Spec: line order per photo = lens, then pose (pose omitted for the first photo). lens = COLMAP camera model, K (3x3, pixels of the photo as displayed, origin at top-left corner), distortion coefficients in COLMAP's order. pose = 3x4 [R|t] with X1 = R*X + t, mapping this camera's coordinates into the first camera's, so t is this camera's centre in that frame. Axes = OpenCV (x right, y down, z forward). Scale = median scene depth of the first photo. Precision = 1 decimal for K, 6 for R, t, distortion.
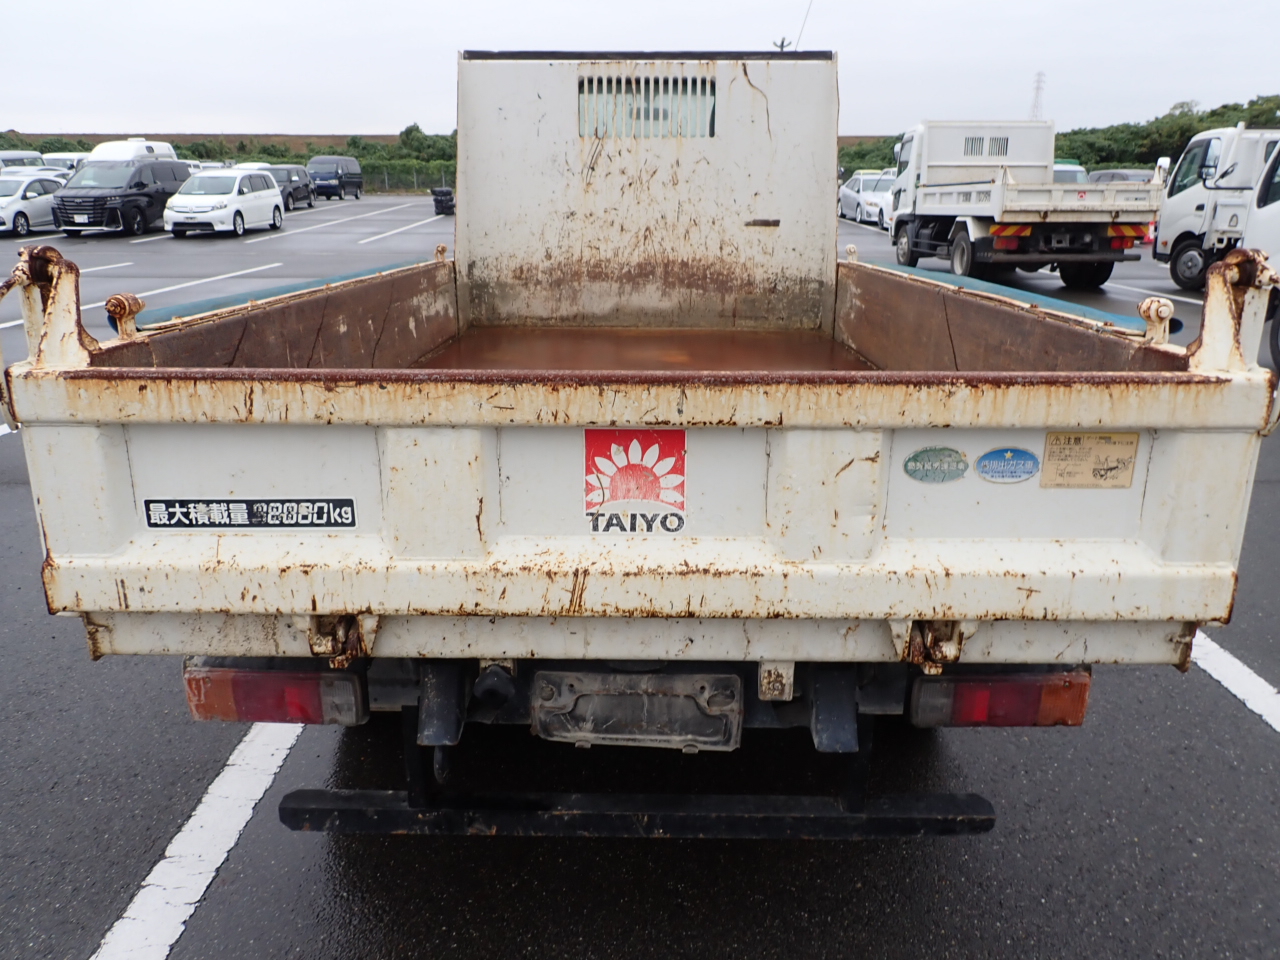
lens RADIAL K [[936.2, 0, 634.5], [0, 936.2, 476.7], [0, 0, 1]] dist [0.008305, -0.010908]
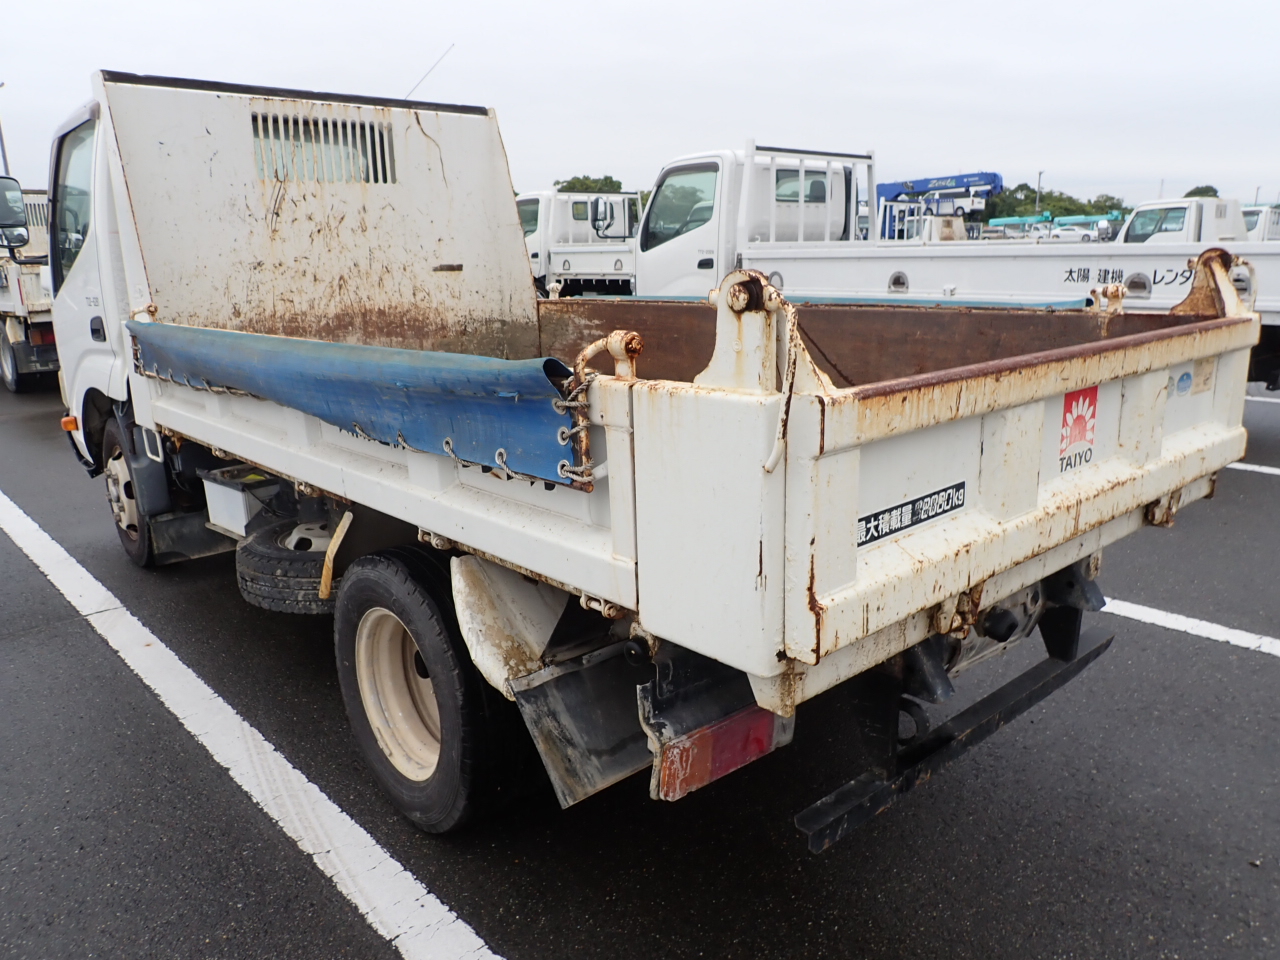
lens RADIAL K [[936.2, 0, 634.5], [0, 936.2, 476.7], [0, 0, 1]] dist [0.008305, -0.010908]
pose [[0.733421, -0.176601, 0.656434, -0.425742], [0.213995, 0.976549, 0.023628, -0.029758], [-0.645212, 0.123144, 0.754014, 0.129173]]
